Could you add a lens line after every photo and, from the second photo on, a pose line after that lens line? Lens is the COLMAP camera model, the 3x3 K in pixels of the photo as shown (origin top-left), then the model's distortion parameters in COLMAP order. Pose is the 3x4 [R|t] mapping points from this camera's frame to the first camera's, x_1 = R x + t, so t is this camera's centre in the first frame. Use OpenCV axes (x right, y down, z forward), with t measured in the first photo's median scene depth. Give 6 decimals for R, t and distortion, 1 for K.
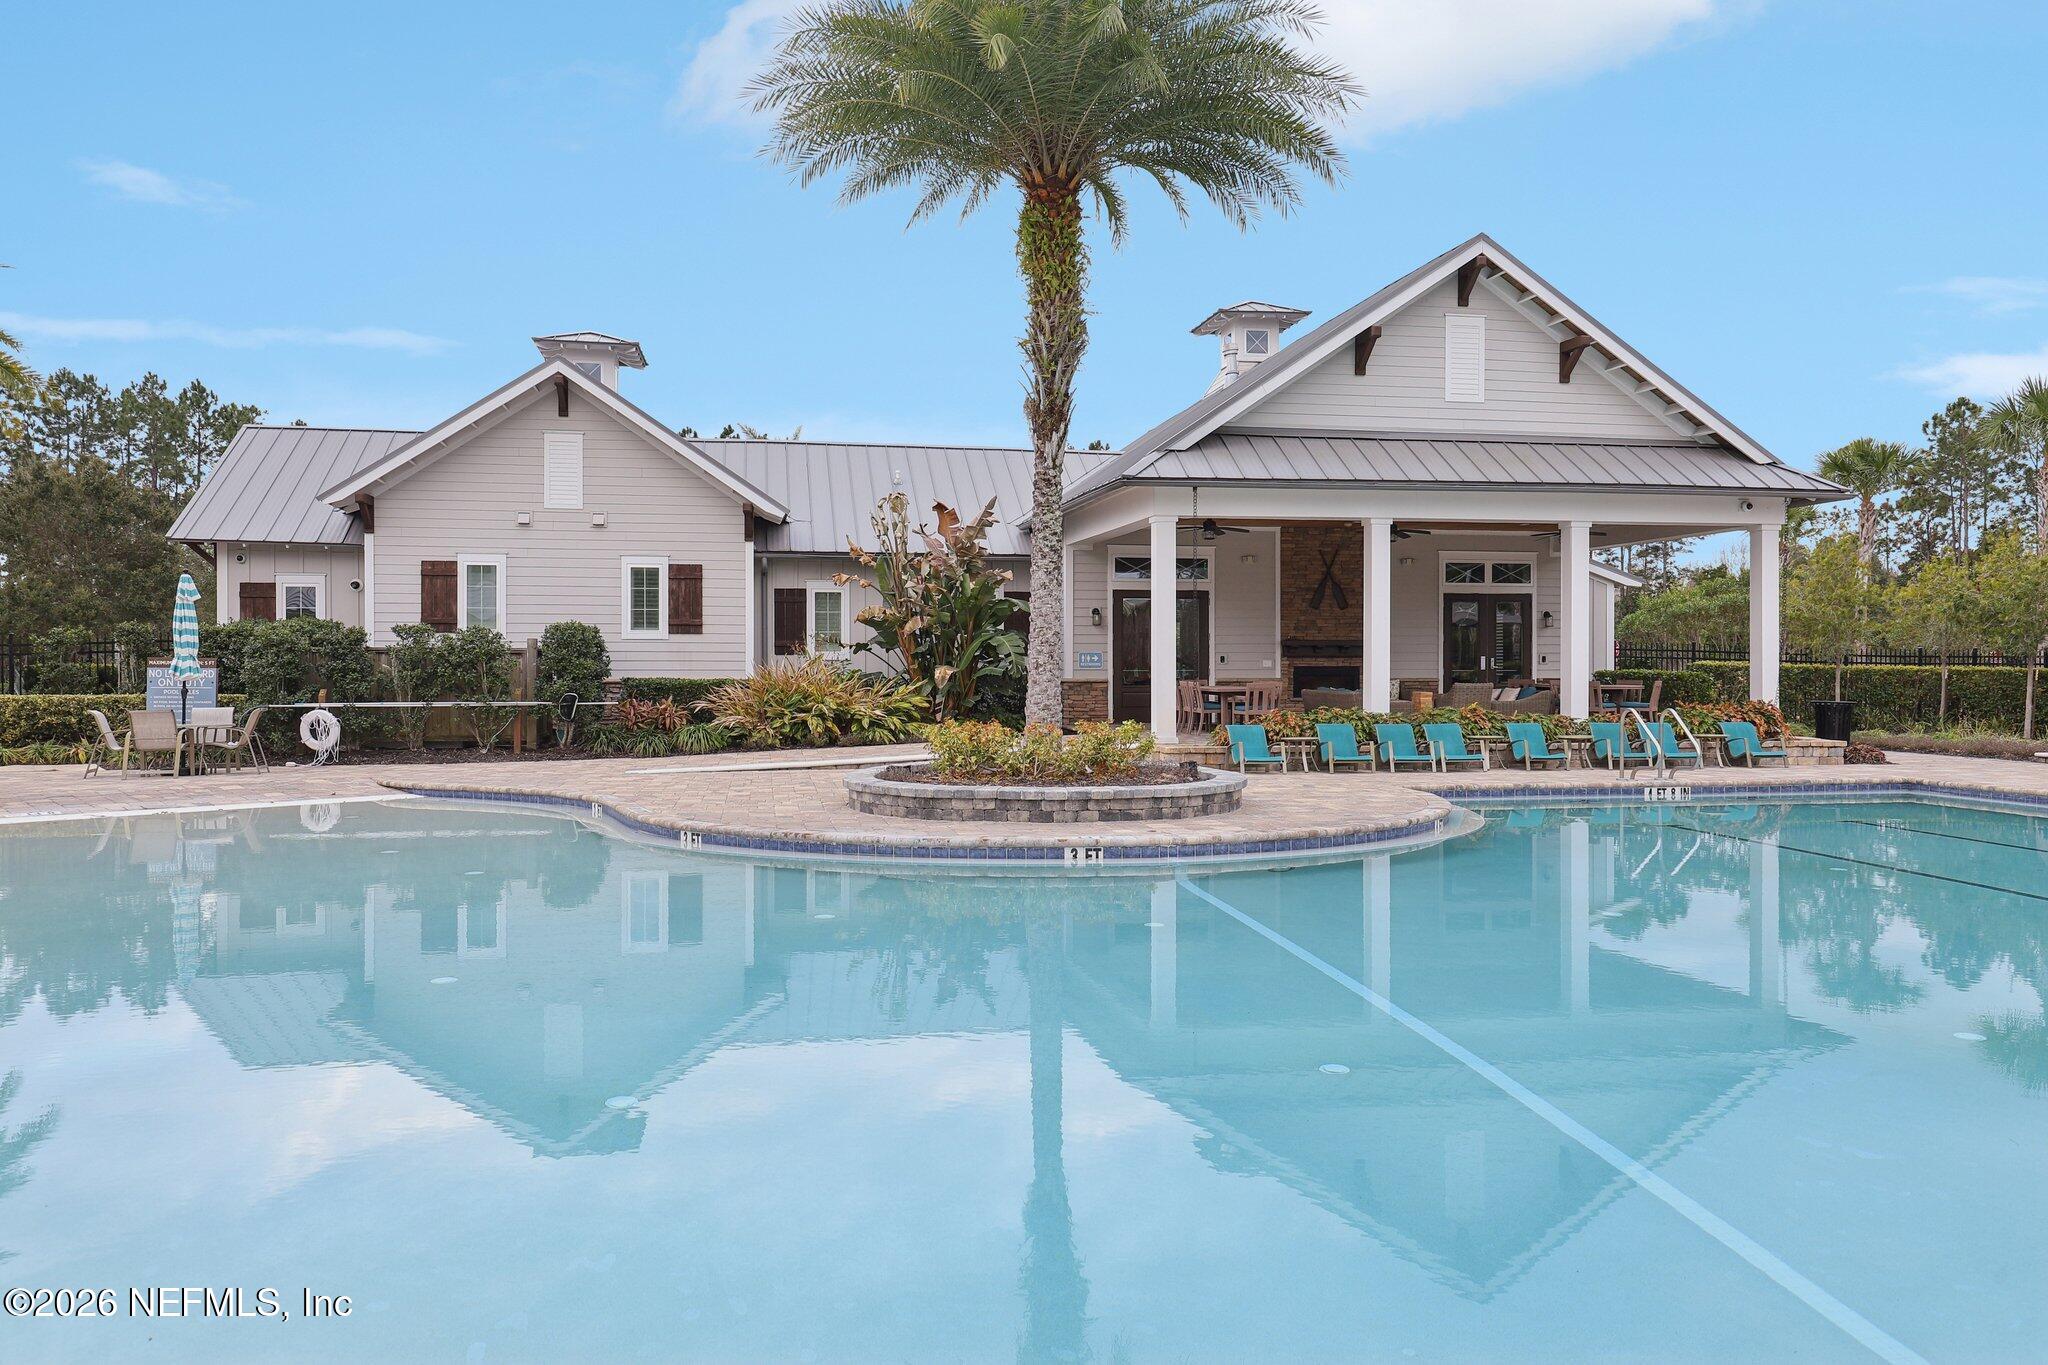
lens RADIAL K [[1486.8, 0, 1024.0], [0, 1486.8, 682.5], [0, 0, 1]] dist [0.005191, 0.001779]
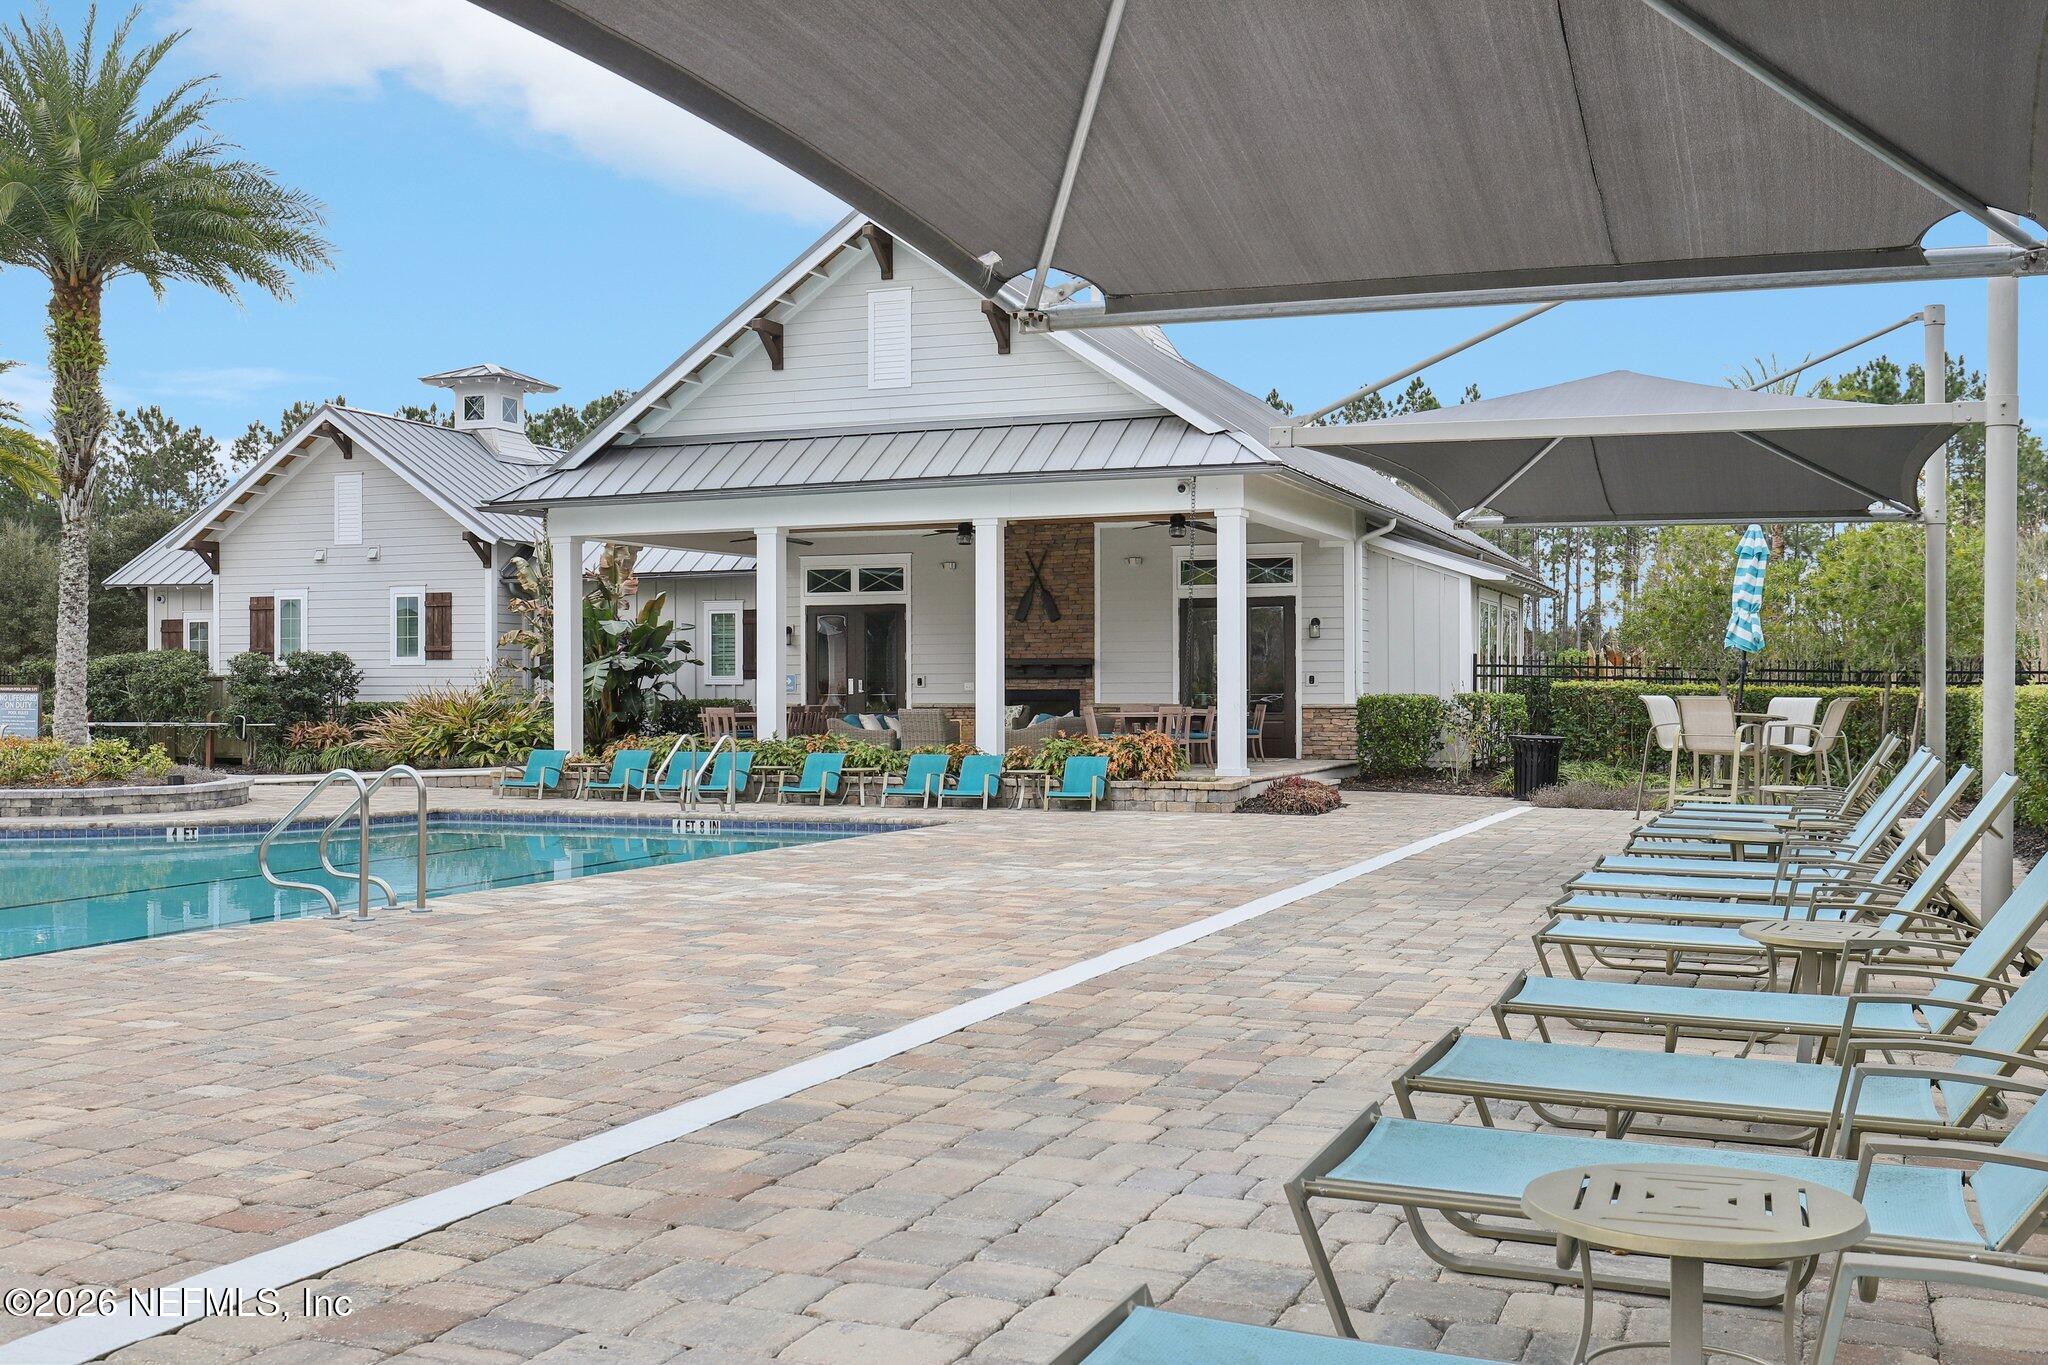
lens RADIAL K [[2018.2, 0, 1024.0], [0, 2018.2, 682.5], [0, 0, 1]] dist [0.001024, -0.003628]
pose [[0.841104, -0.004305, -0.540856, 0.887347], [-0.003951, 0.999893, -0.014103, 0.001425], [0.540859, 0.013999, 0.840997, 0.038569]]
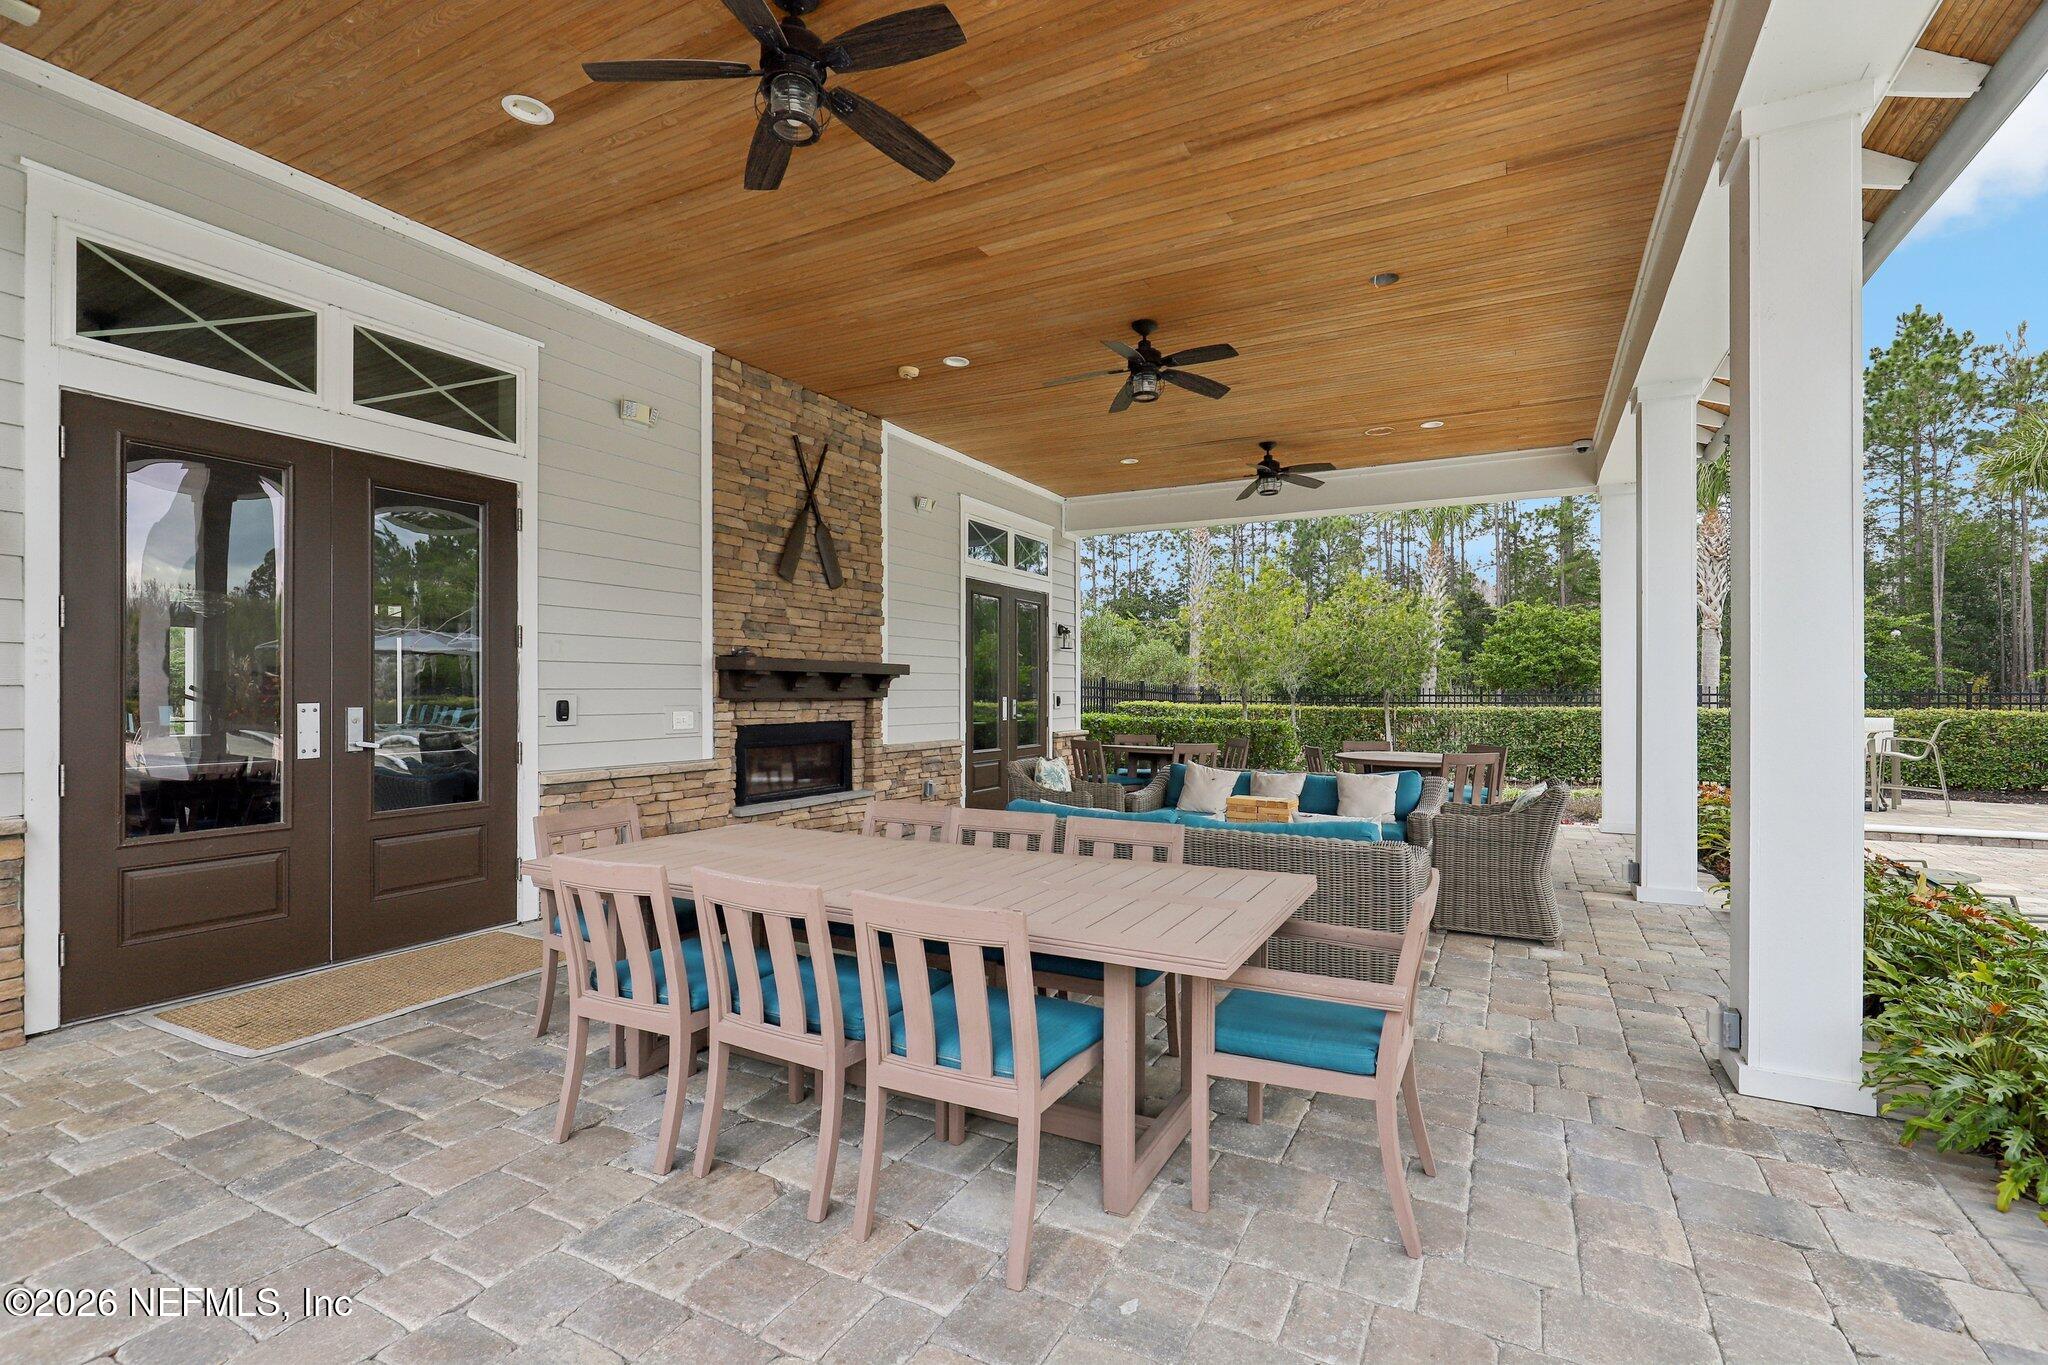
lens RADIAL K [[918.9, 0, 1024.0], [0, 918.9, 682.5], [0, 0, 1]] dist [0.000208, -0.000258]
pose [[0.625027, 0.008466, 0.780557, 0.046739], [0.009189, 0.999792, -0.018202, -0.018386], [-0.780549, 0.018549, 0.624819, 0.863507]]
